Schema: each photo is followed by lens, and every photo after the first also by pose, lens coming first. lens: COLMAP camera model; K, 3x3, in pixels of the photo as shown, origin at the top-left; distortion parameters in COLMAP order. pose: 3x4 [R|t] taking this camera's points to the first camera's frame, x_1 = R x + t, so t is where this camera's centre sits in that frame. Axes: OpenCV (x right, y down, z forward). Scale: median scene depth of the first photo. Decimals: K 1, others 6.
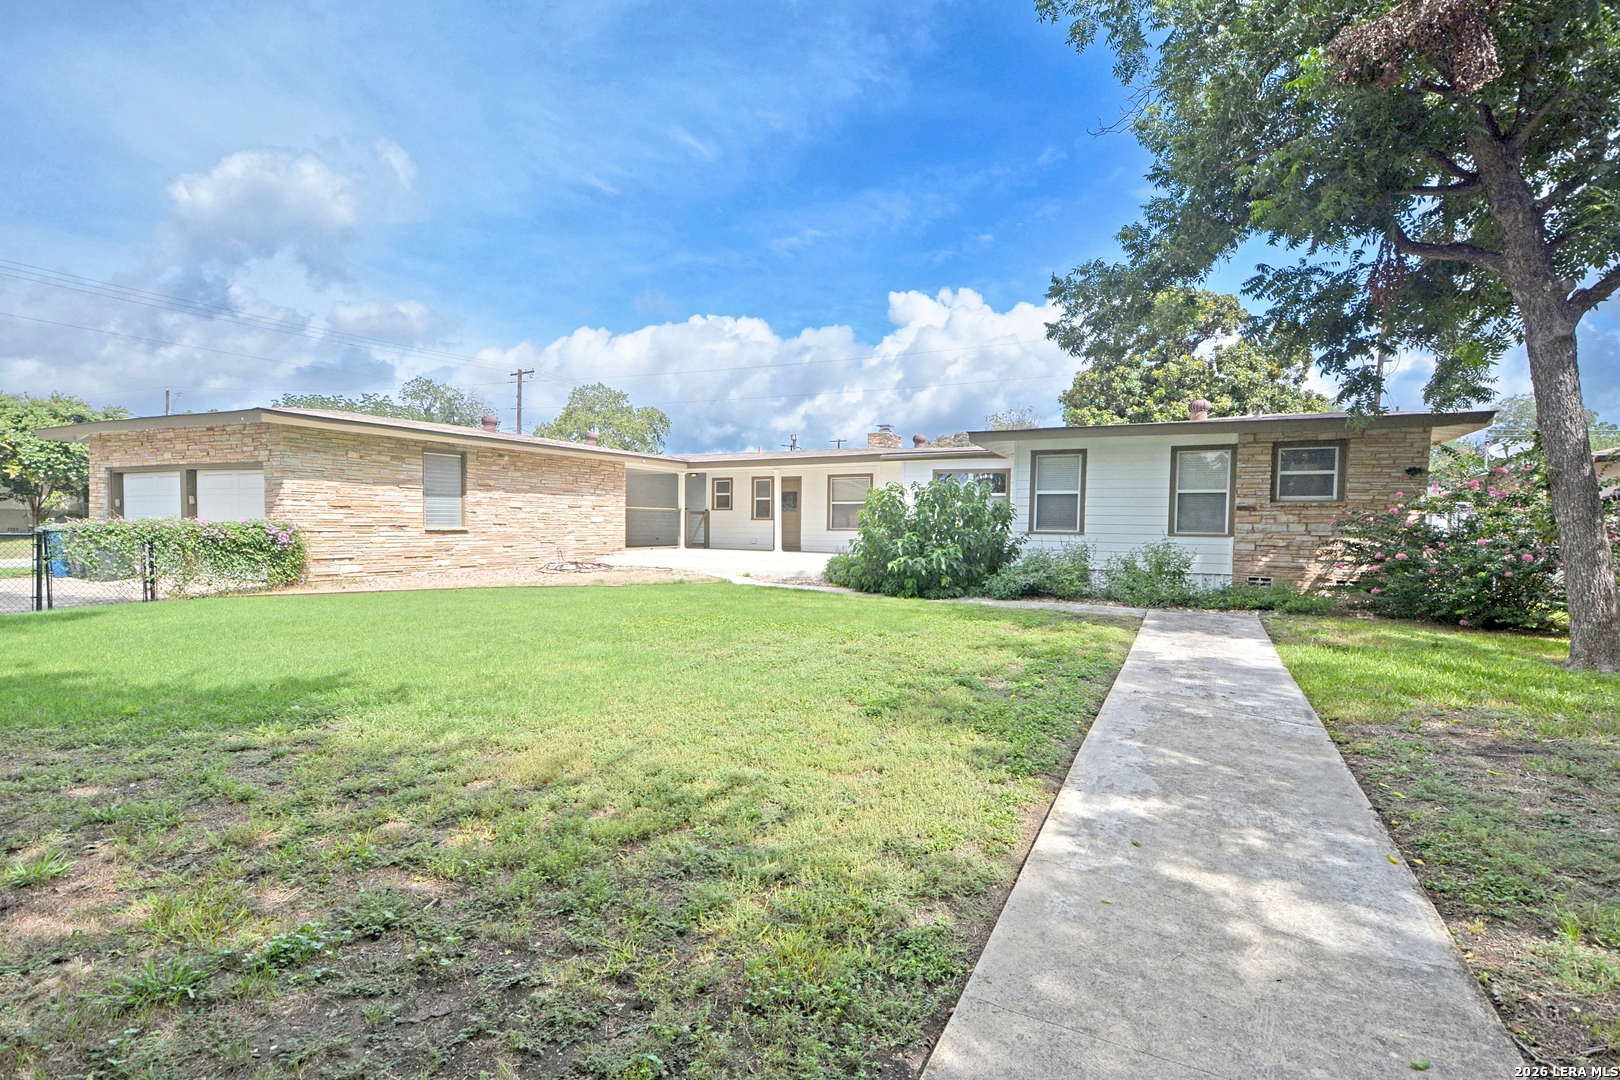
lens RADIAL K [[738.0, 0, 796.7], [0, 738.0, 545.9], [0, 0, 1]] dist [0.016338, -0.003637]
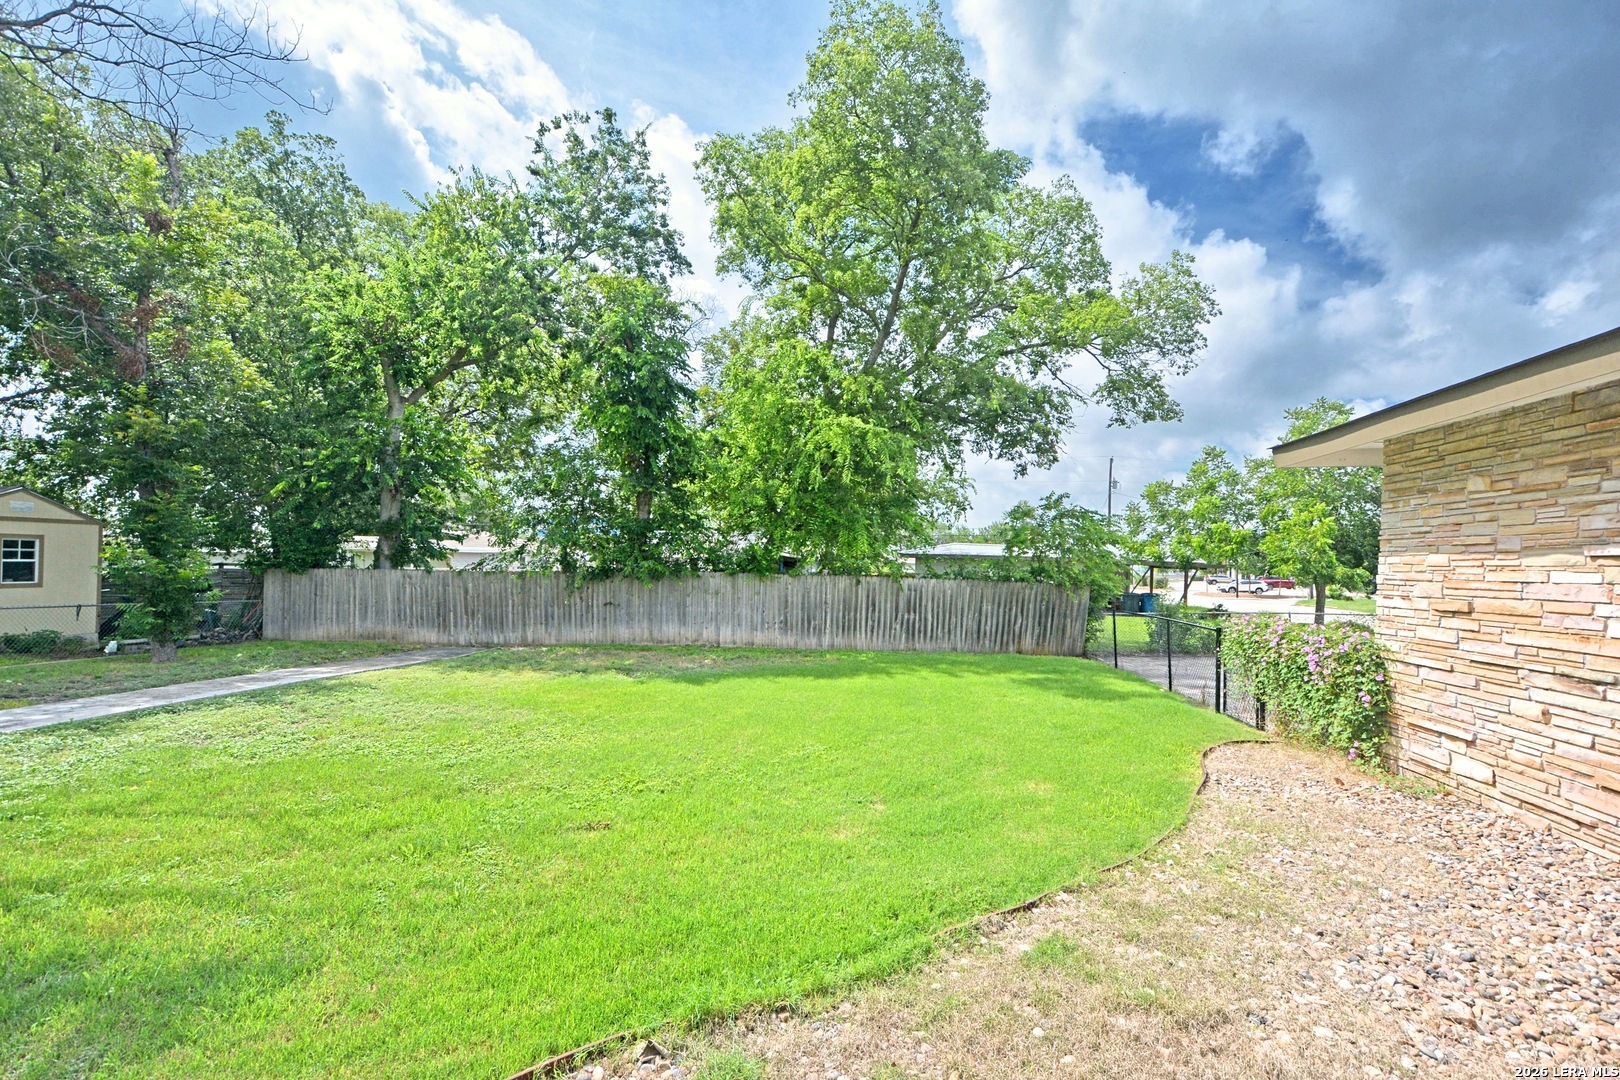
lens RADIAL K [[738.0, 0, 804.4], [0, 738.0, 552.9], [0, 0, 1]] dist [0.016338, -0.003637]
pose [[-0.940045, -0.028074, -0.339893, -0.121961], [-0.031640, 0.999487, 0.004953, -0.076455], [0.339579, 0.015410, -0.940451, 1.262771]]
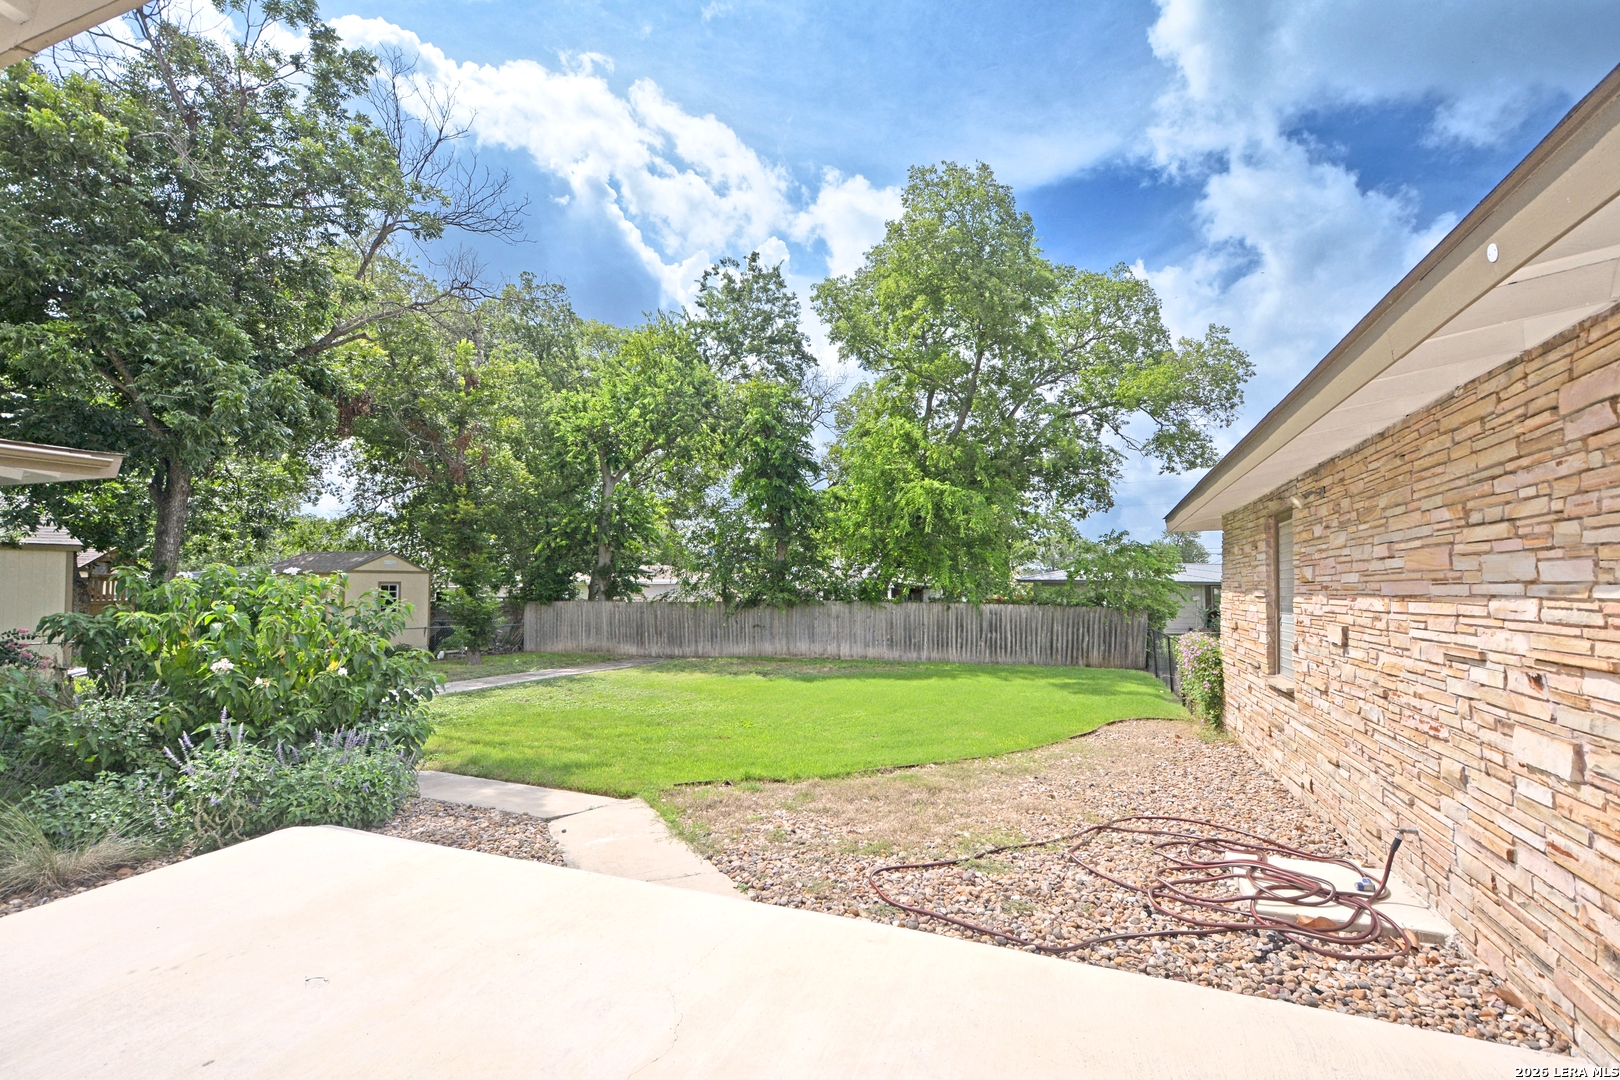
lens RADIAL K [[738.0, 0, 806.1], [0, 738.0, 540.2], [0, 0, 1]] dist [0.016338, -0.003637]
pose [[-0.992101, -0.015897, -0.124429, -0.132985], [-0.011372, 0.999251, -0.036998, -0.093476], [0.124924, -0.035290, -0.991539, 1.483156]]
